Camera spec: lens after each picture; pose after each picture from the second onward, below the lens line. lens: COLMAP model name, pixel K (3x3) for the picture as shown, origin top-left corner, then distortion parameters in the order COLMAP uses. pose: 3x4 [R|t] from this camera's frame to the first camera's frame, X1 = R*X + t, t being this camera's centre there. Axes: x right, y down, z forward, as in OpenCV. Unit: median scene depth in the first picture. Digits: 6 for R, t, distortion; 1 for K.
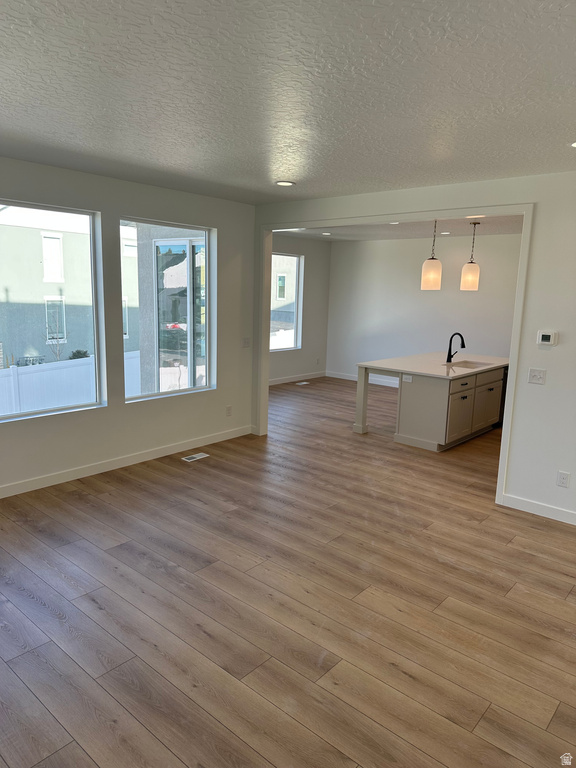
lens RADIAL K [[538.3, 0, 290.1], [0, 538.3, 385.1], [0, 0, 1]] dist [0.070220, -0.084517]
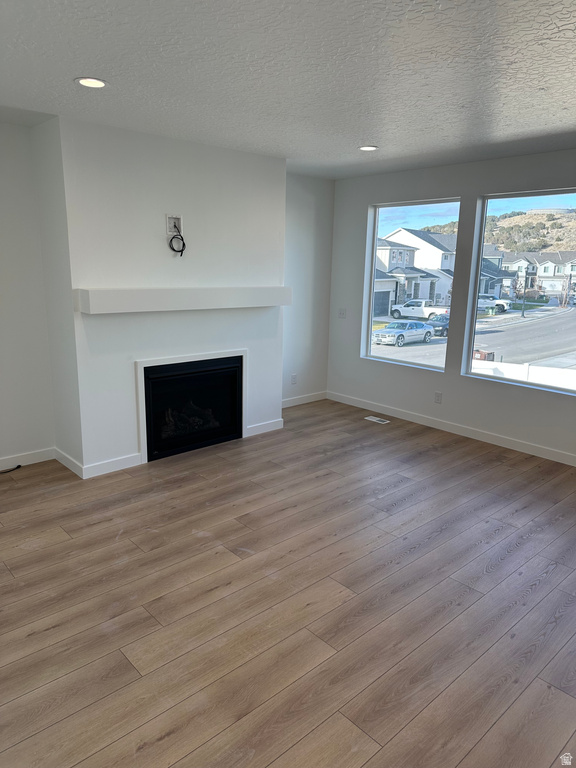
lens RADIAL K [[543.5, 0, 293.5], [0, 543.5, 381.5], [0, 0, 1]] dist [0.043792, -0.053501]
pose [[-0.116081, 0.181323, -0.976549, 0.726438], [-0.206795, 0.957237, 0.202319, -0.086198], [0.971474, 0.225431, -0.073620, 0.676934]]
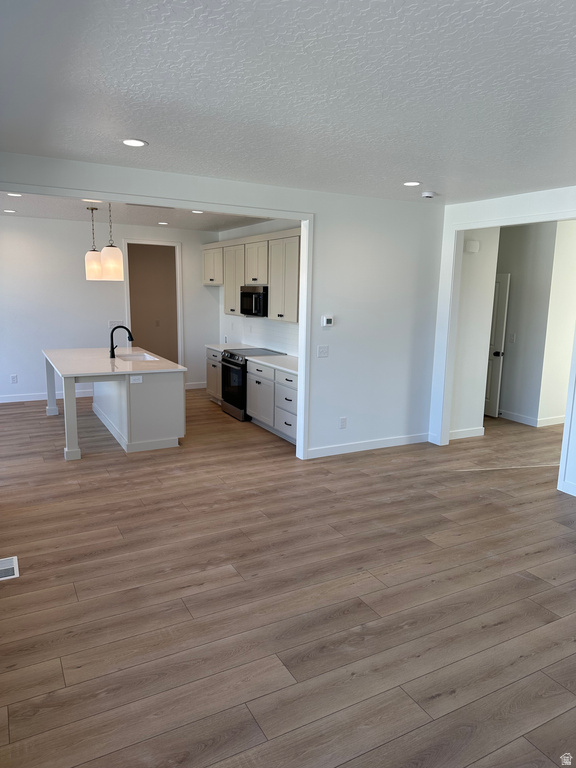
lens RADIAL K [[538.3, 0, 290.1], [0, 538.3, 385.1], [0, 0, 1]] dist [0.070220, -0.084517]
pose [[0.355114, -0.190383, 0.915231, -0.740061], [0.163610, 0.976589, 0.139666, -0.124098], [-0.920394, 0.100143, 0.377949, 0.597581]]
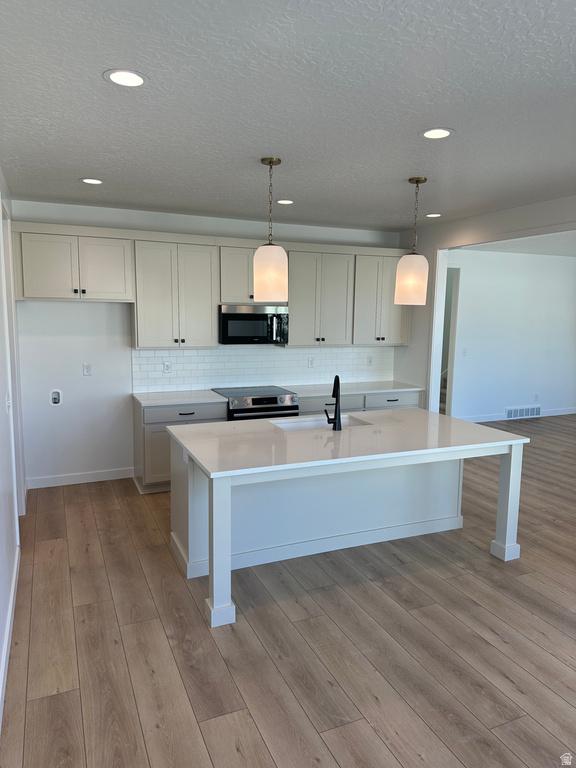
lens RADIAL K [[543.5, 0, 293.5], [0, 543.5, 381.5], [0, 0, 1]] dist [0.043792, -0.053501]
pose [[-0.904818, -0.102777, 0.413209, 0.173781], [0.032069, 0.951227, 0.306820, -0.423314], [-0.424590, 0.290867, -0.857391, 2.387936]]
